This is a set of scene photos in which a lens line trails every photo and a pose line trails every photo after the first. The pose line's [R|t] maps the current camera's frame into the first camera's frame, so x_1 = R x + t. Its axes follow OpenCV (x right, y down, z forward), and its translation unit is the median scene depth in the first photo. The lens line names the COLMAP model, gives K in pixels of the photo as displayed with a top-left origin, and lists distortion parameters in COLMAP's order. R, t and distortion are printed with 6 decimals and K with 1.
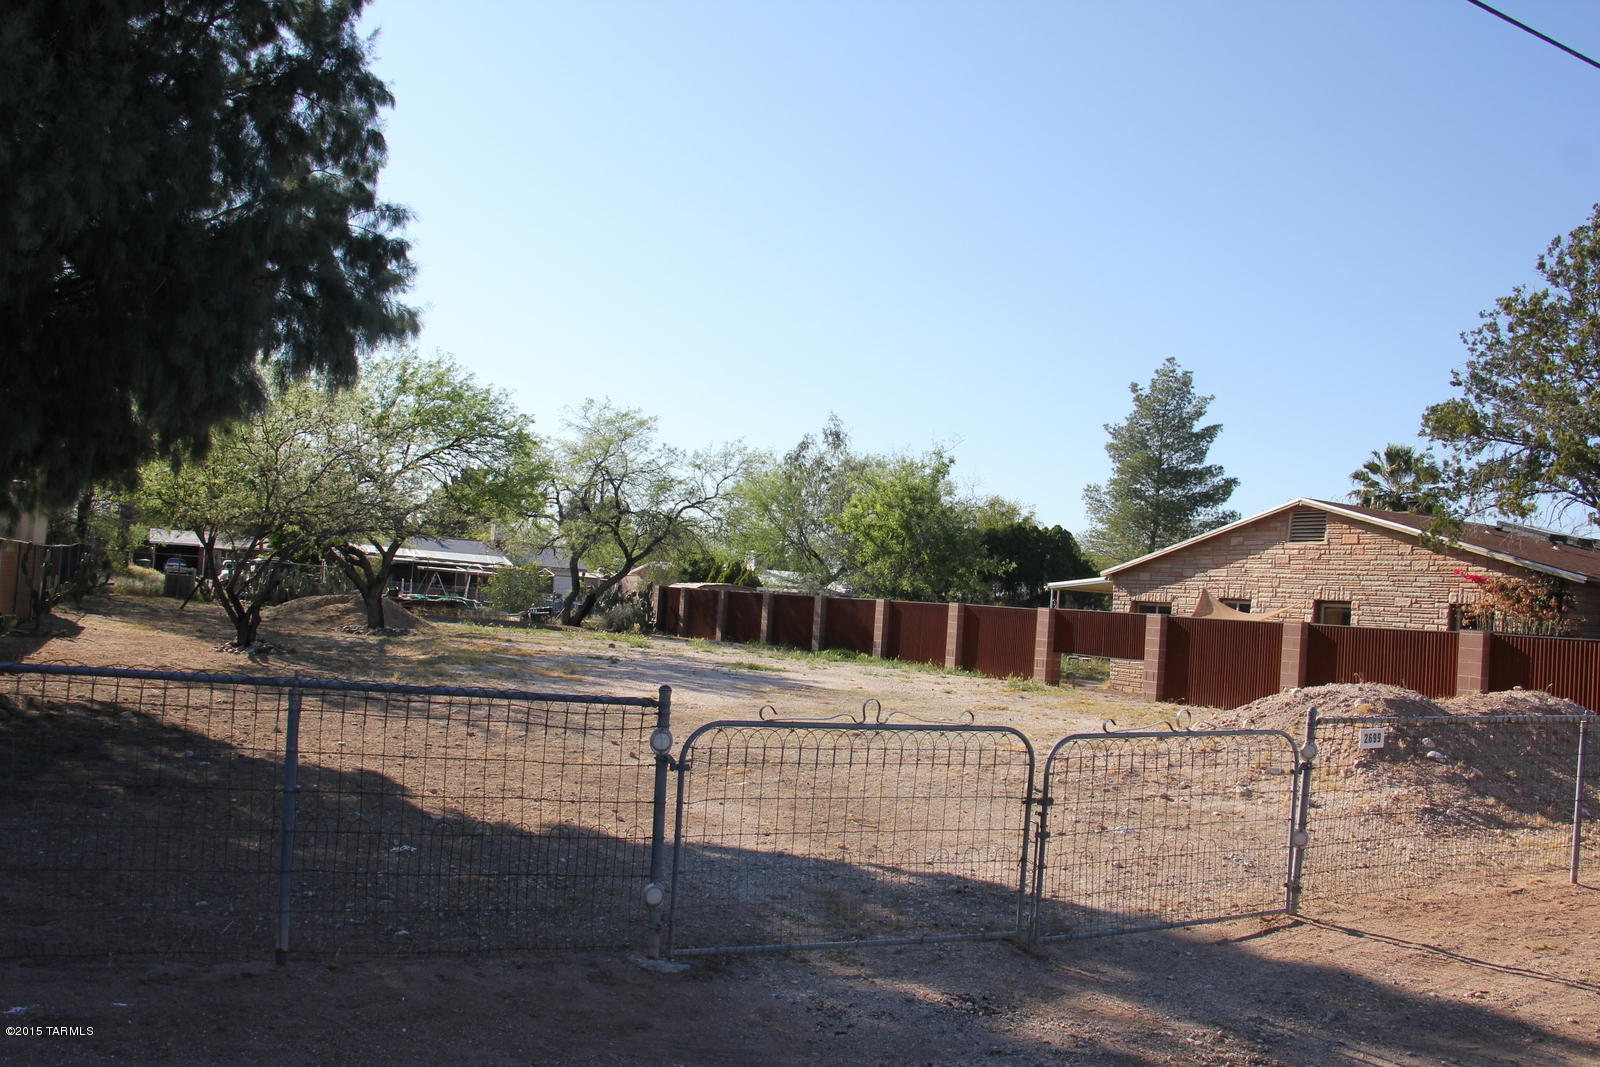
lens RADIAL K [[1299.8, 0, 795.1], [0, 1299.8, 552.8], [0, 0, 1]] dist [-0.198279, 0.150768]
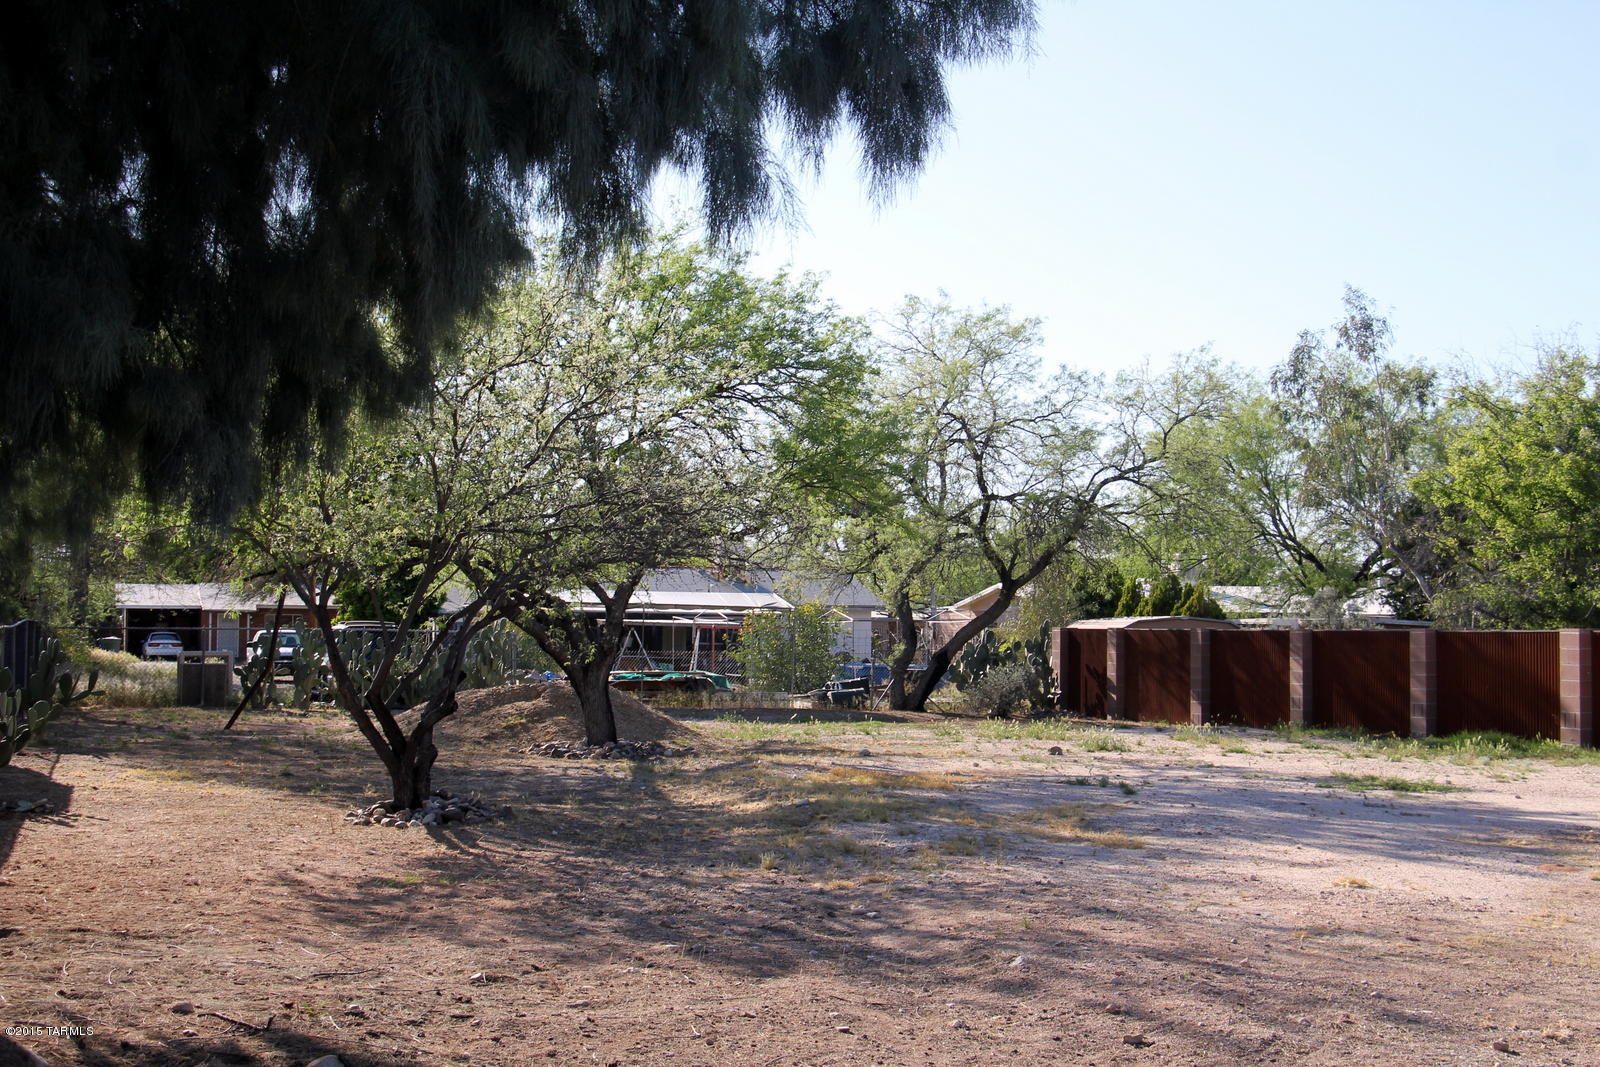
lens RADIAL K [[2184.8, 0, 800.0], [0, 2184.8, 533.5], [0, 0, 1]] dist [0.005110, 0.005453]
pose [[0.983518, -0.067728, -0.167649, -0.060658], [0.065155, 0.997658, -0.020805, -0.002364], [0.168666, 0.009539, 0.985627, 0.081422]]
